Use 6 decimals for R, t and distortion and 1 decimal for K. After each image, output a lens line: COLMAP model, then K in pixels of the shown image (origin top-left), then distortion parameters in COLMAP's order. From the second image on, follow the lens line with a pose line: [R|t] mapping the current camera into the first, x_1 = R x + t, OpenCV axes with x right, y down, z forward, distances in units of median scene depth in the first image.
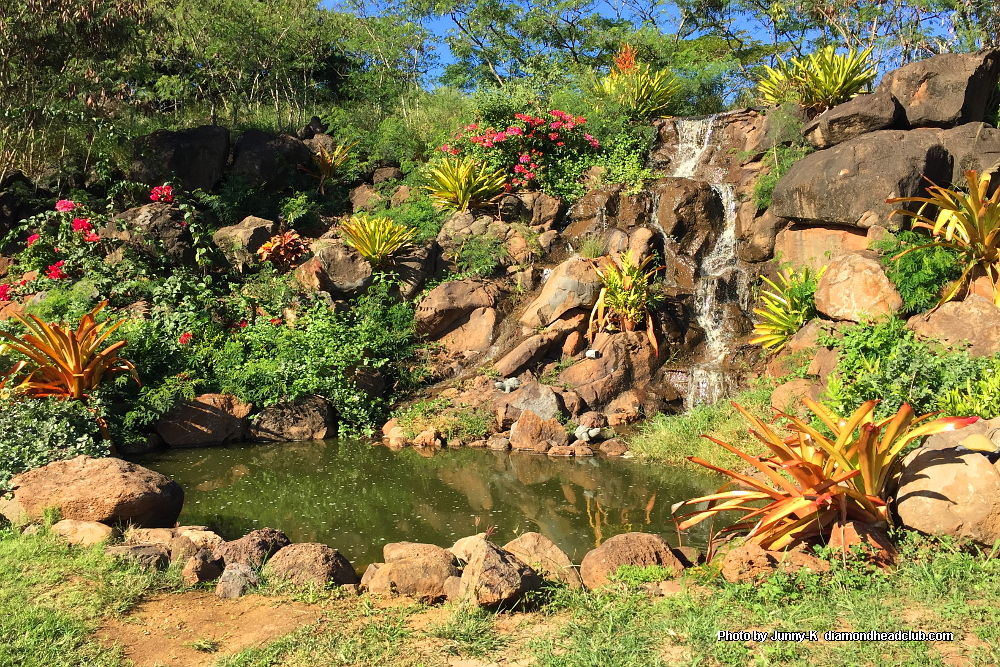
lens RADIAL K [[795.9, 0, 500.0], [0, 795.9, 333.5], [0, 0, 1]] dist [0.002178, 0.001209]
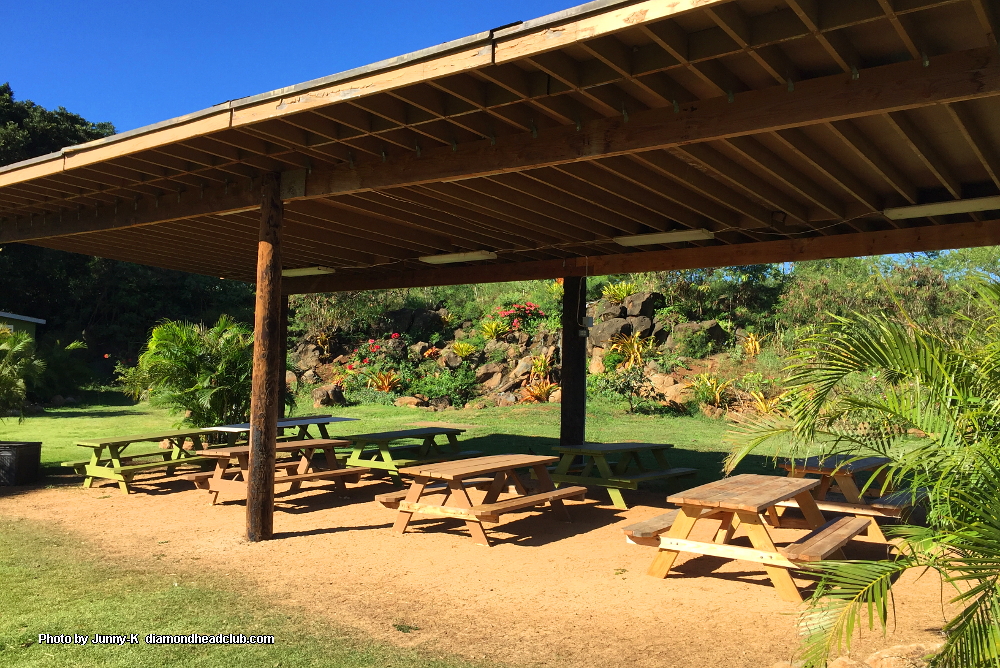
lens RADIAL K [[821.2, 0, 500.0], [0, 821.2, 334.0], [0, 0, 1]] dist [0.003423, -0.002978]
pose [[0.994246, -0.004888, -0.107010, 0.324012], [-0.007095, 0.993760, -0.111314, 0.170679], [0.106887, 0.111432, 0.988007, -2.122405]]
